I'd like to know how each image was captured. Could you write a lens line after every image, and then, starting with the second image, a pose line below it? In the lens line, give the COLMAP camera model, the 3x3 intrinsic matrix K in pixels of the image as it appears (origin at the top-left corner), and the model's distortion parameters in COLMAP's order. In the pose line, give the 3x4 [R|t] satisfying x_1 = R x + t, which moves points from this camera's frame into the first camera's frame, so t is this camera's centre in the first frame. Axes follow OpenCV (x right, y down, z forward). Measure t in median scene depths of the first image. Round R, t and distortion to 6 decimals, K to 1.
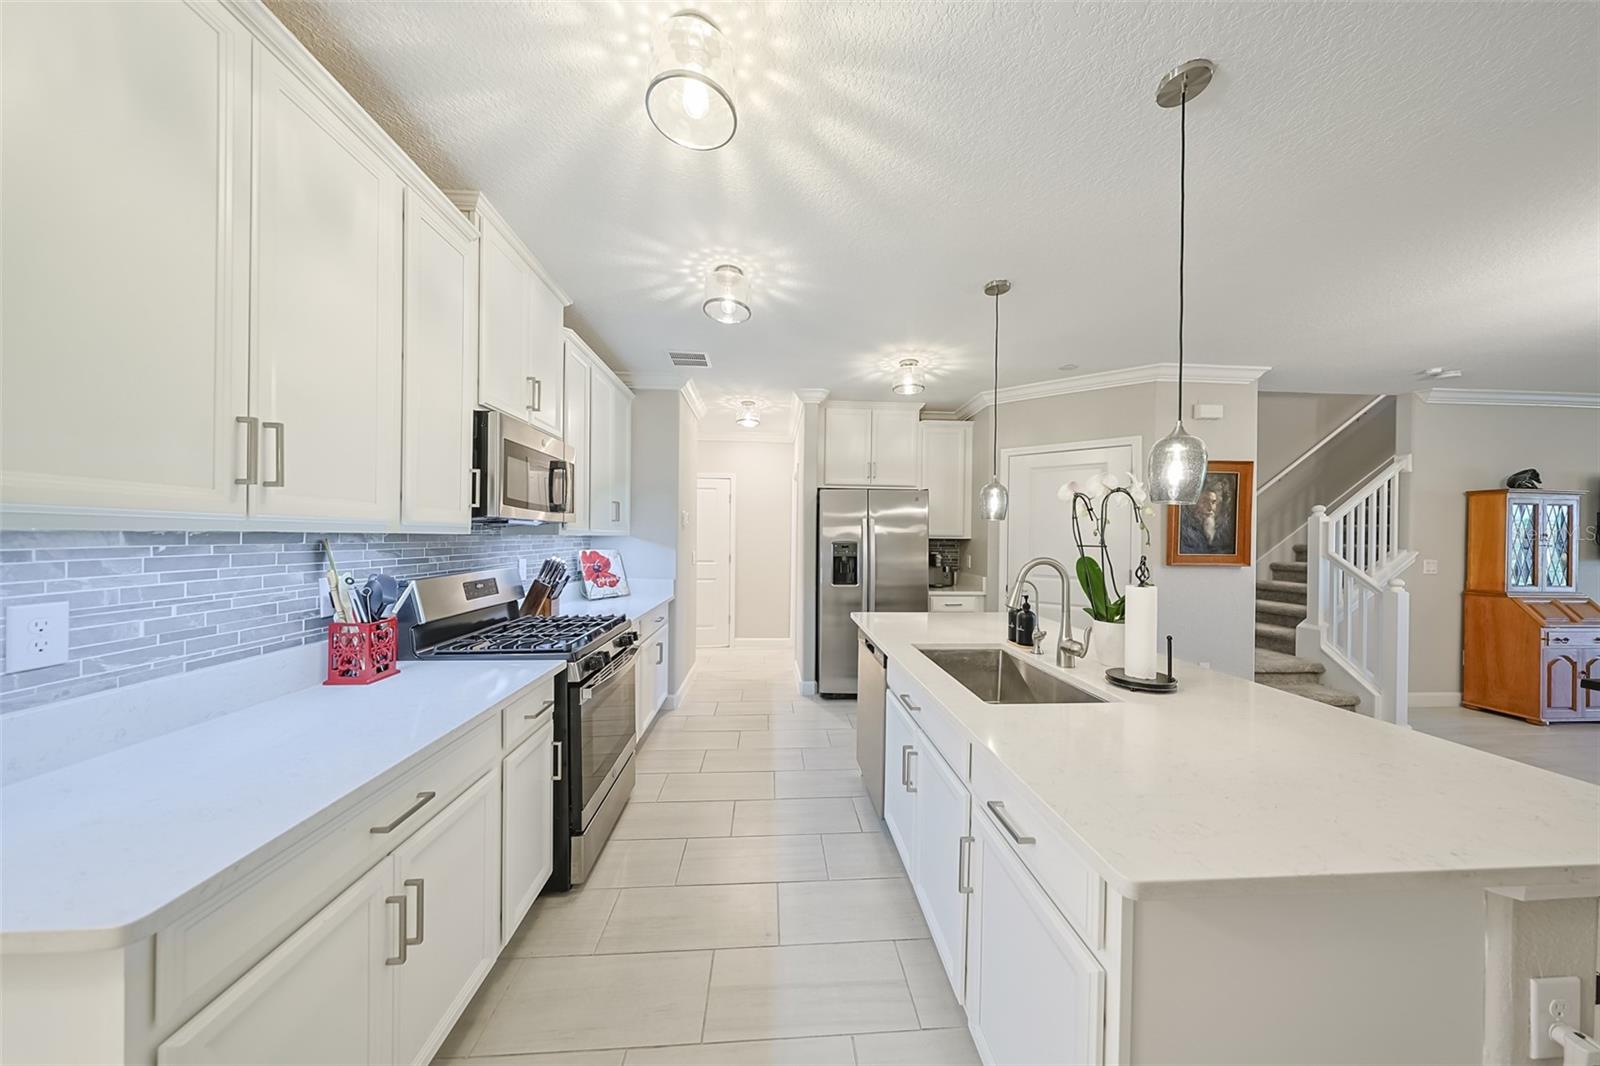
lens RADIAL K [[490.7, 0, 799.8], [0, 490.7, 539.7], [0, 0, 1]] dist [-0.000584, -0.000172]
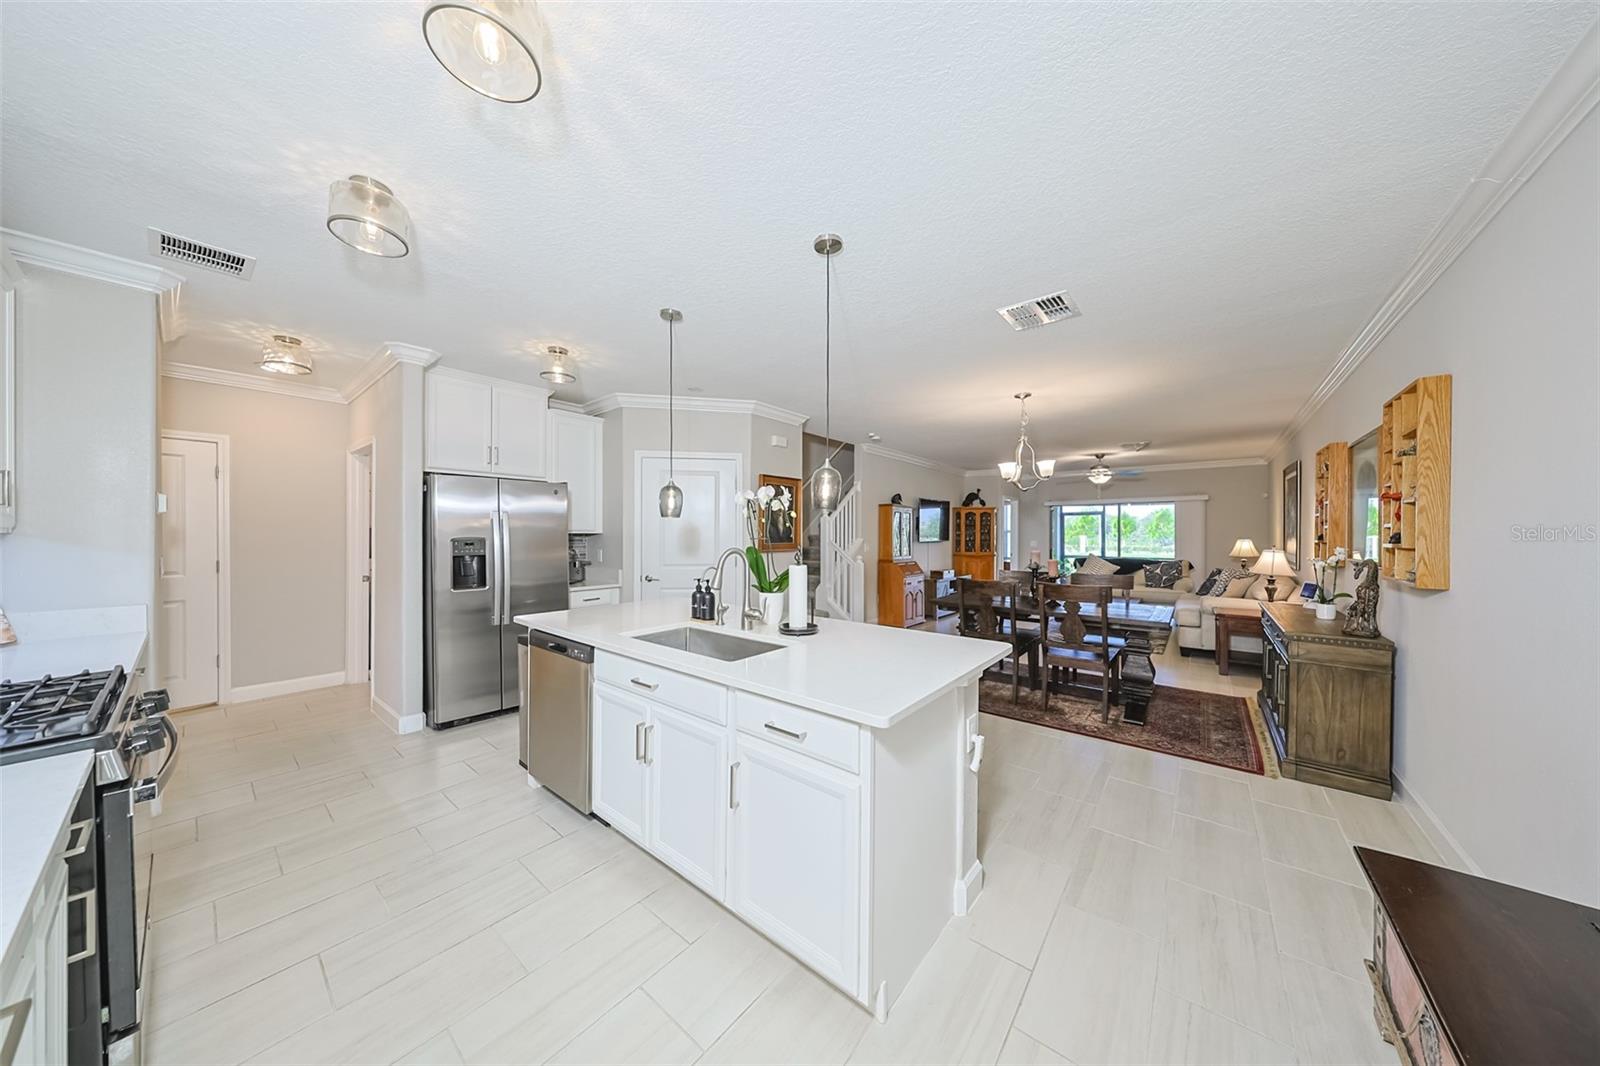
lens RADIAL K [[490.7, 0, 811.7], [0, 490.7, 532.6], [0, 0, 1]] dist [-0.000584, -0.000172]
pose [[0.670784, -0.006261, 0.741627, -0.139813], [0.007446, 0.999971, 0.001706, -0.001950], [-0.741616, 0.004378, 0.670811, -0.009070]]
